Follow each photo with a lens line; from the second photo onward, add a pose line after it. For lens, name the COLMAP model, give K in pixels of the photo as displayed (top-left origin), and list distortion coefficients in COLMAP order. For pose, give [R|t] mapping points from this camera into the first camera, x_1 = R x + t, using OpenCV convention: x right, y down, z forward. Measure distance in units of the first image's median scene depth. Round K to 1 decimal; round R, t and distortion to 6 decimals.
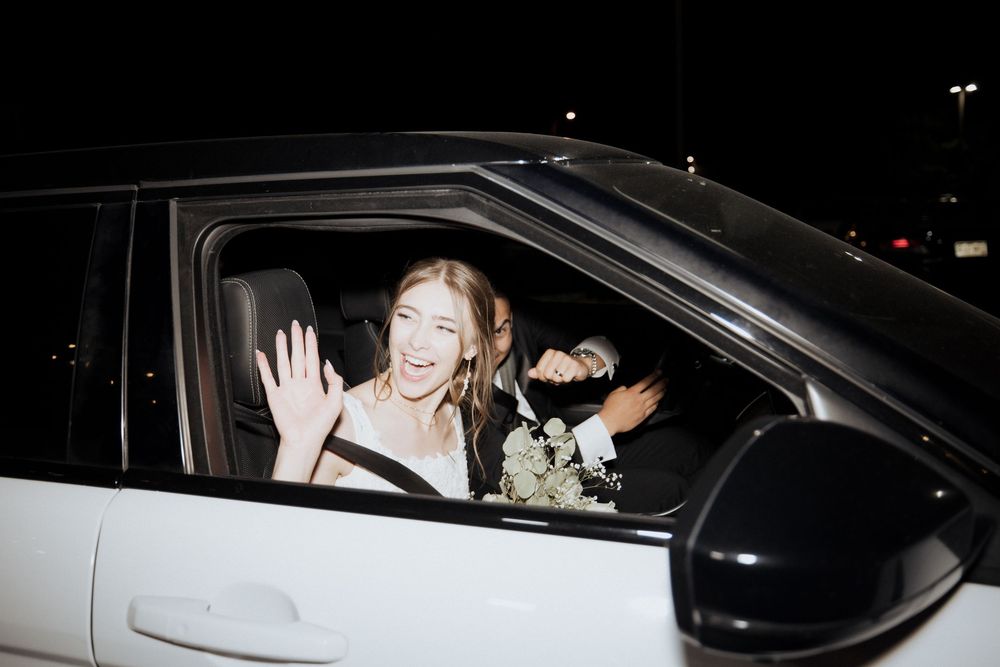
lens RADIAL K [[778.3, 0, 501.1], [0, 778.3, 340.3], [0, 0, 1]] dist [0.036752, 0.009117]
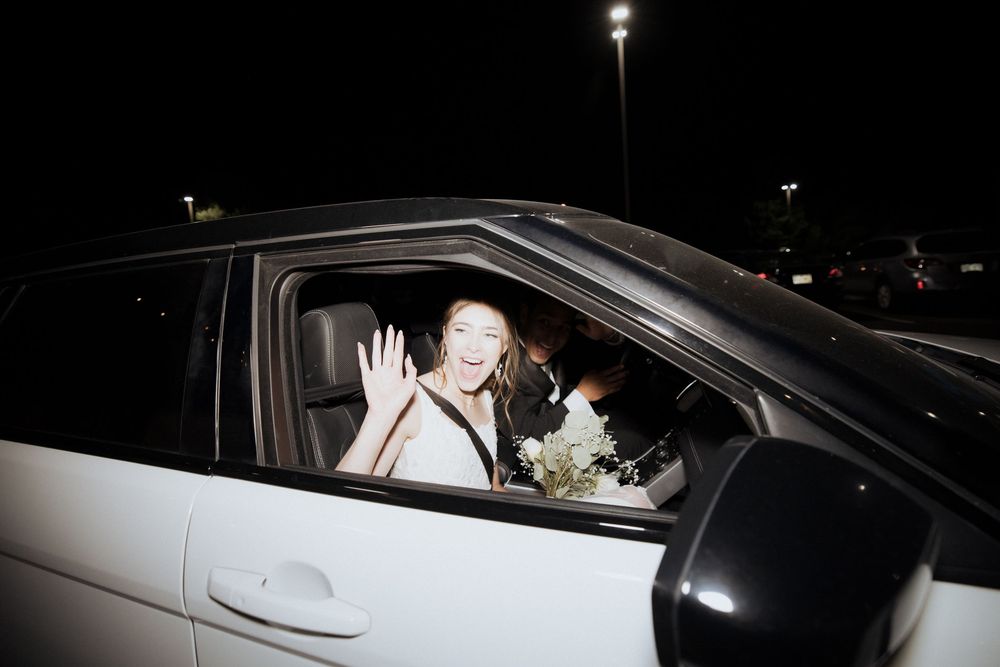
lens RADIAL K [[450.0, 0, 510.4], [0, 450.0, 334.7], [0, 0, 1]] dist [-0.014517, -0.000010]
pose [[0.999312, -0.017724, -0.032574, 0.038367], [0.017586, 0.999835, -0.004500, -0.032901], [0.032648, 0.003924, 0.999459, 0.268102]]
